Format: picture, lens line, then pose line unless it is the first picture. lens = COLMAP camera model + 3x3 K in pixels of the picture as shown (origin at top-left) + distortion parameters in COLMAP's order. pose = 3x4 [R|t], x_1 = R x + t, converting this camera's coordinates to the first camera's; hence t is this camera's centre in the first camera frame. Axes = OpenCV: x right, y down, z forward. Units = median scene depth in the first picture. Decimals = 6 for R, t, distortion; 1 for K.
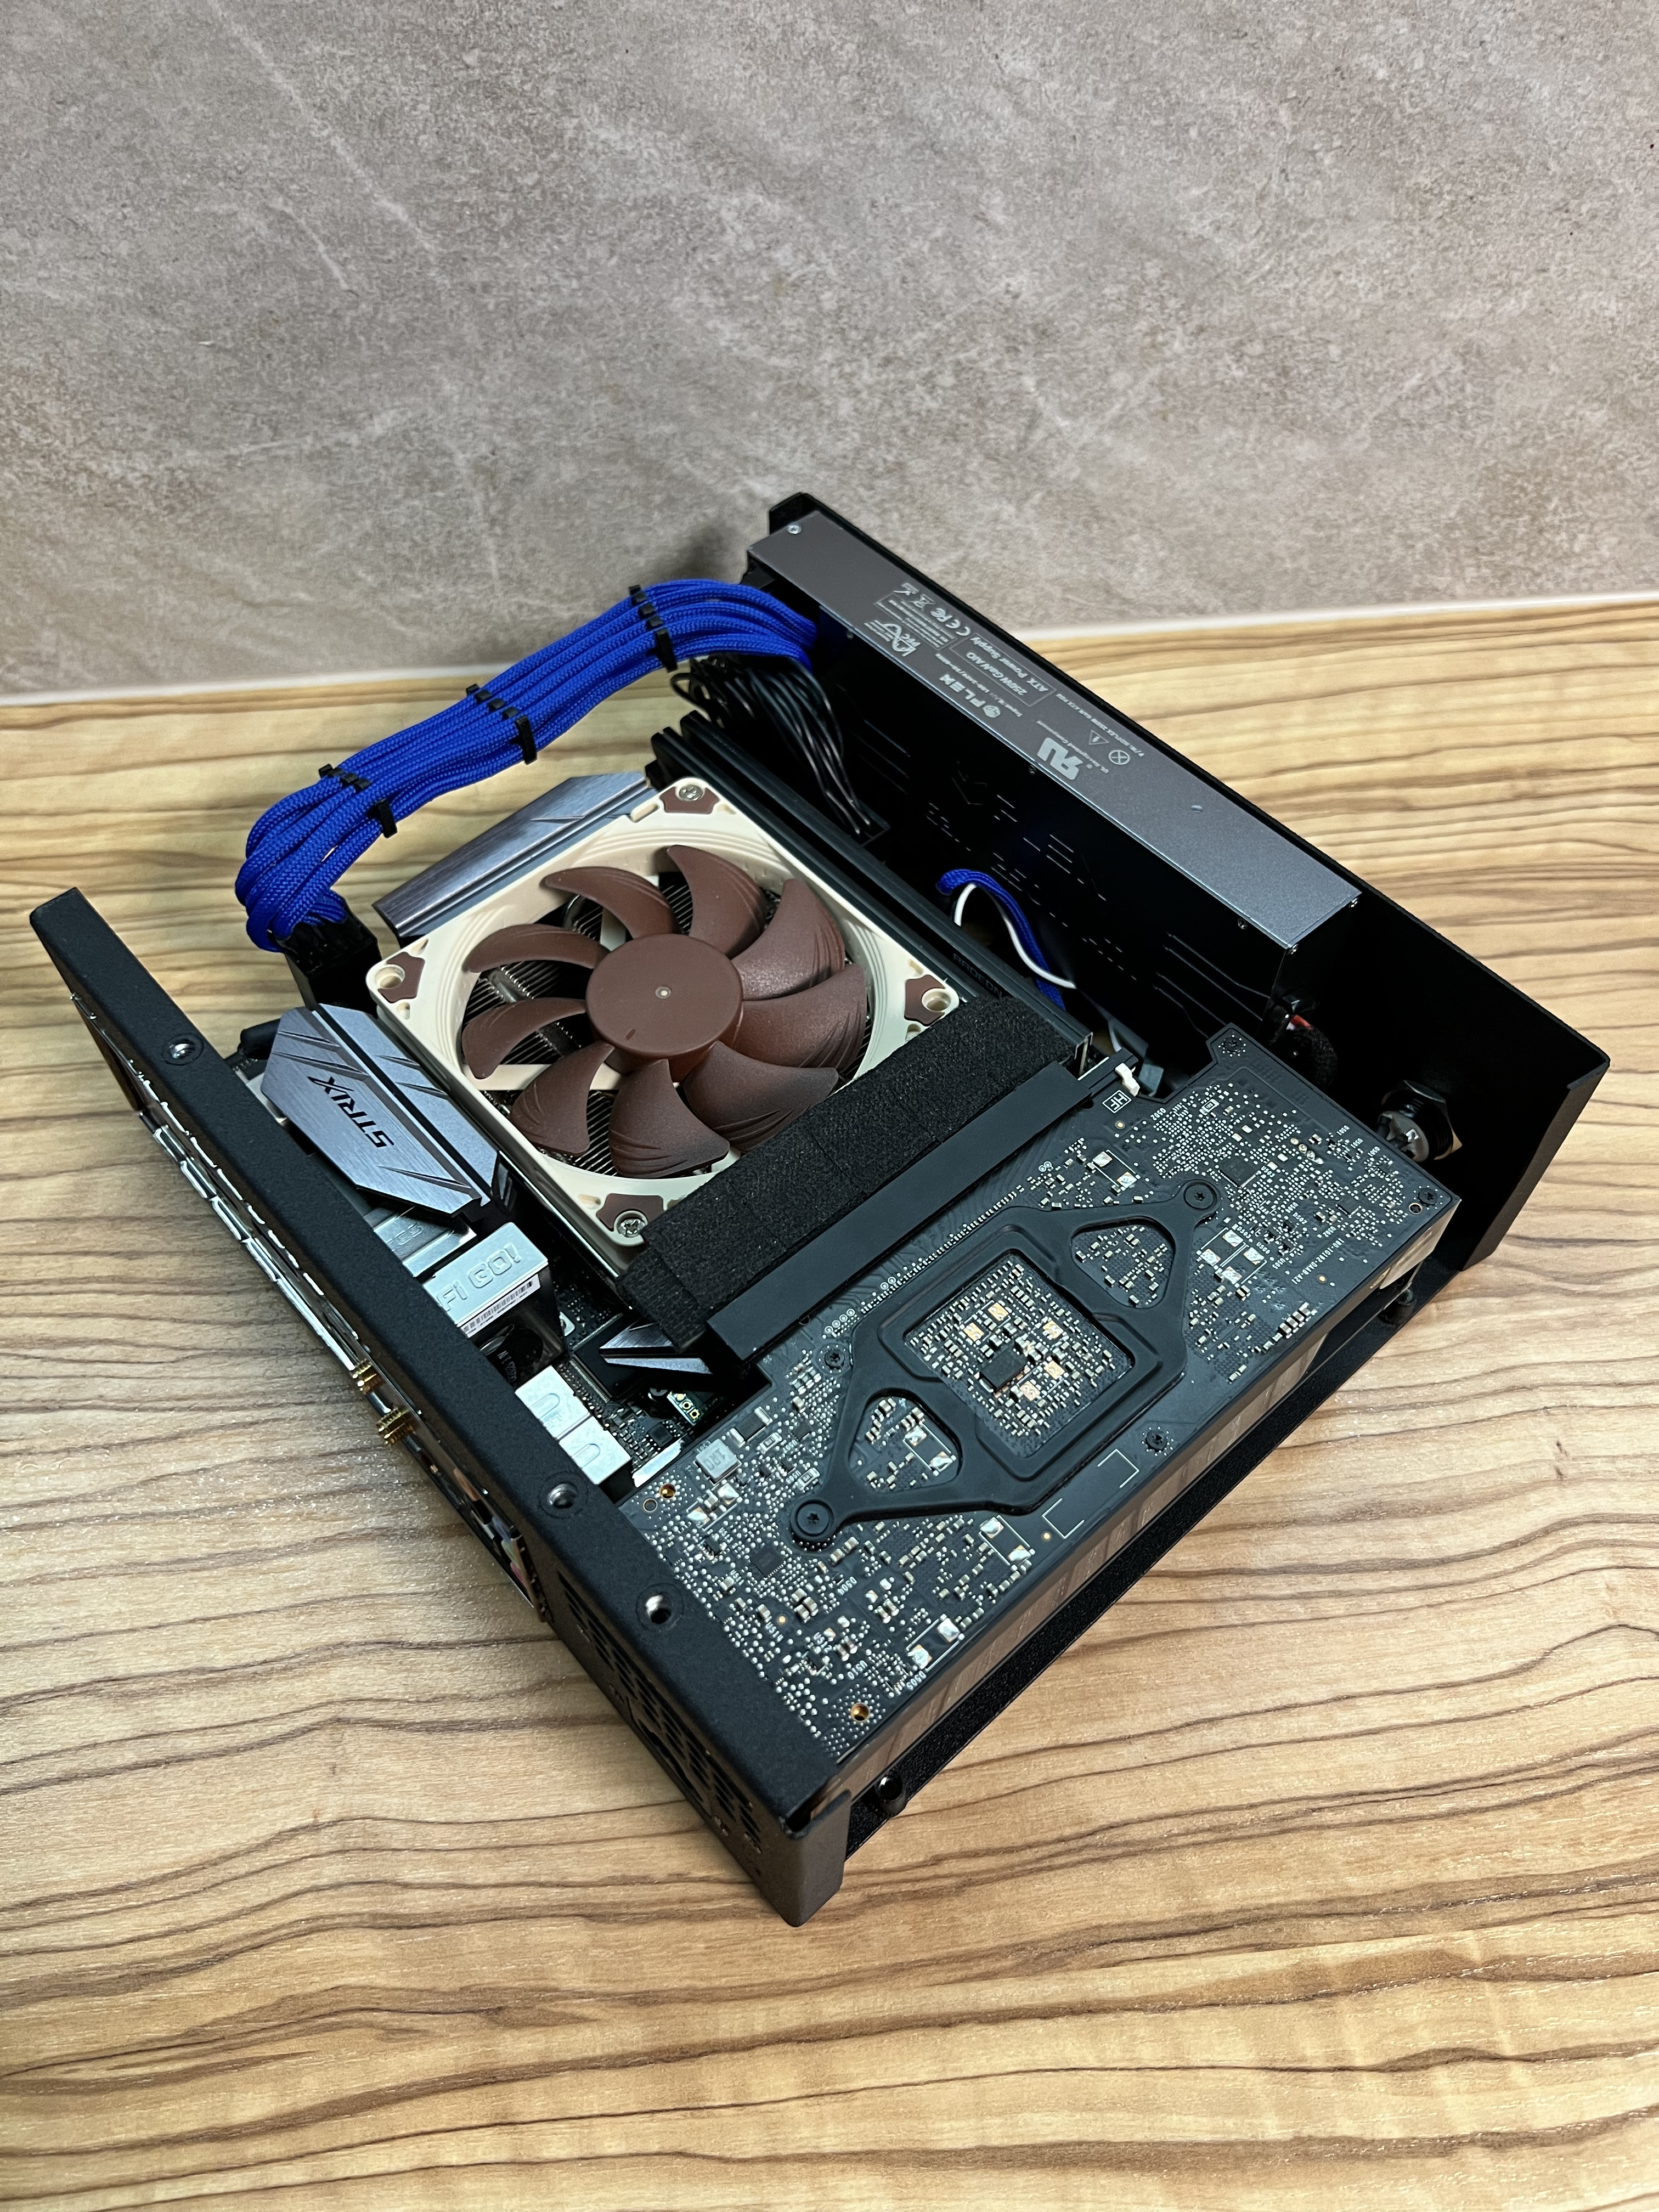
lens RADIAL K [[1699.1, 0, 834.5], [0, 1699.1, 1087.6], [0, 0, 1]] dist [0.014600, -0.023475]
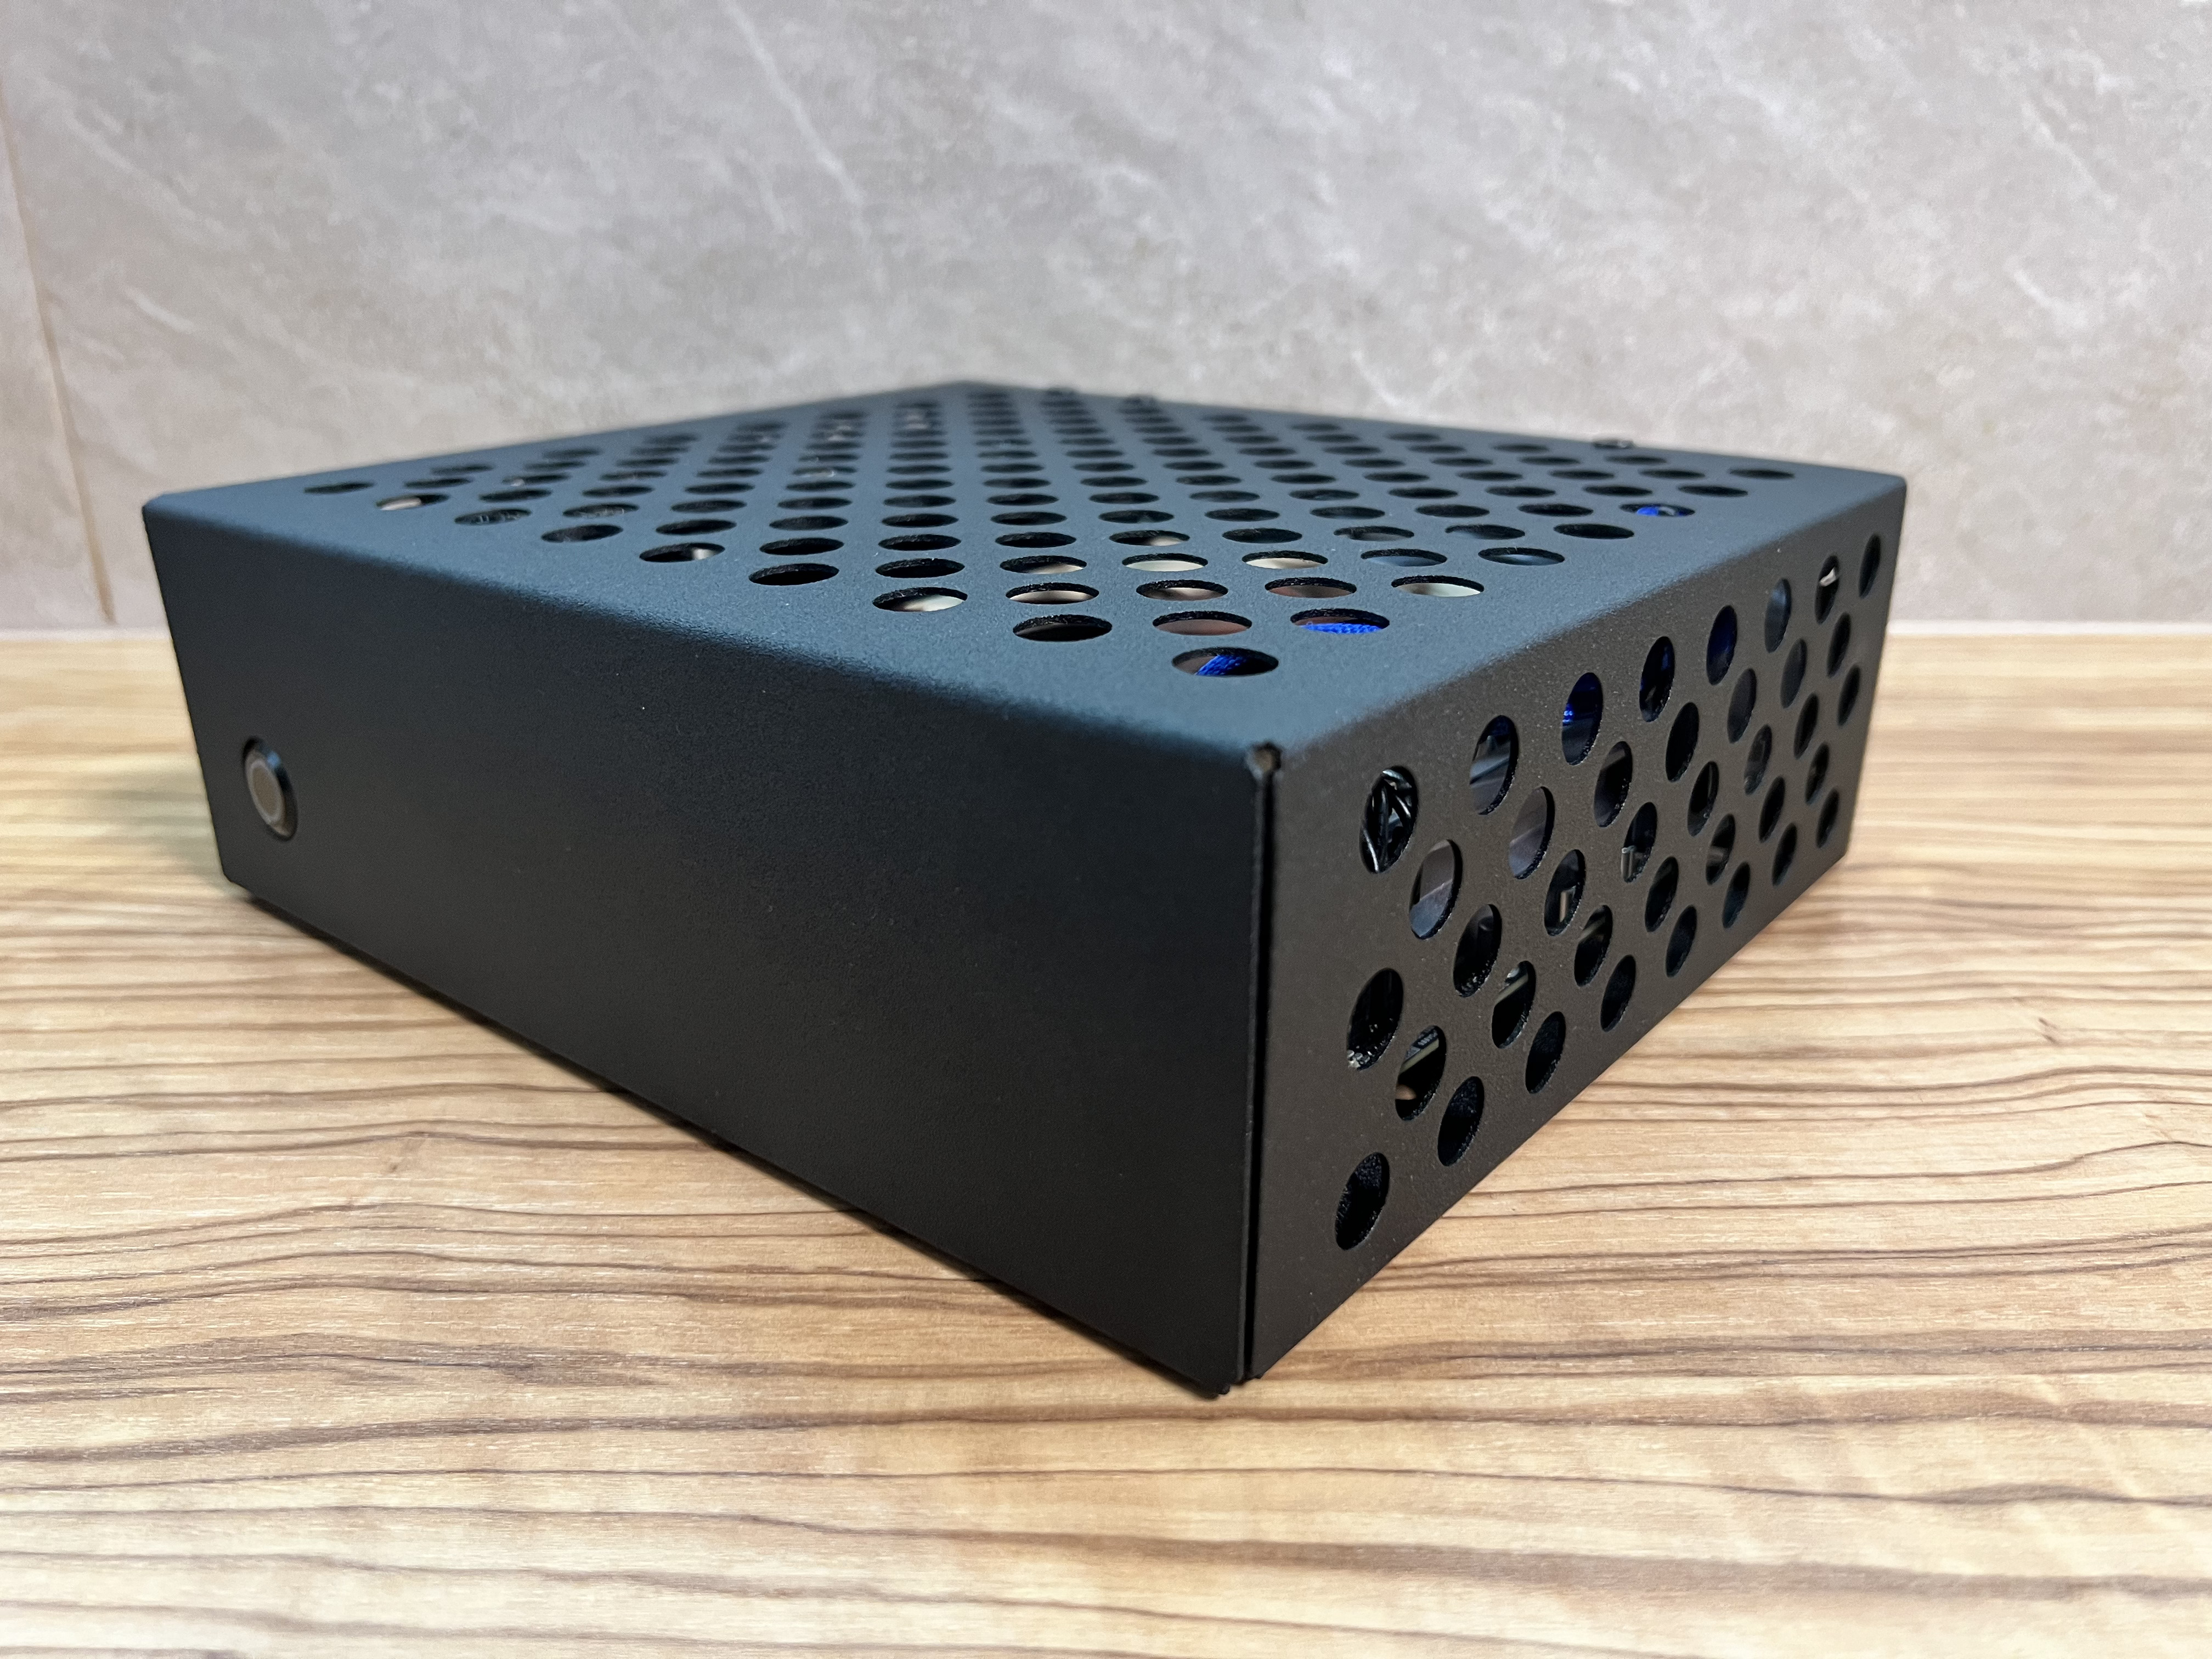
lens RADIAL K [[1699.1, 0, 1120.7], [0, 1699.1, 839.0], [0, 0, 1]] dist [0.014600, -0.023475]
pose [[0.996587, 0.028704, -0.077396, 0.059519], [-0.067753, 0.820032, -0.568294, 0.569190], [0.047155, 0.571598, 0.819178, 0.275890]]
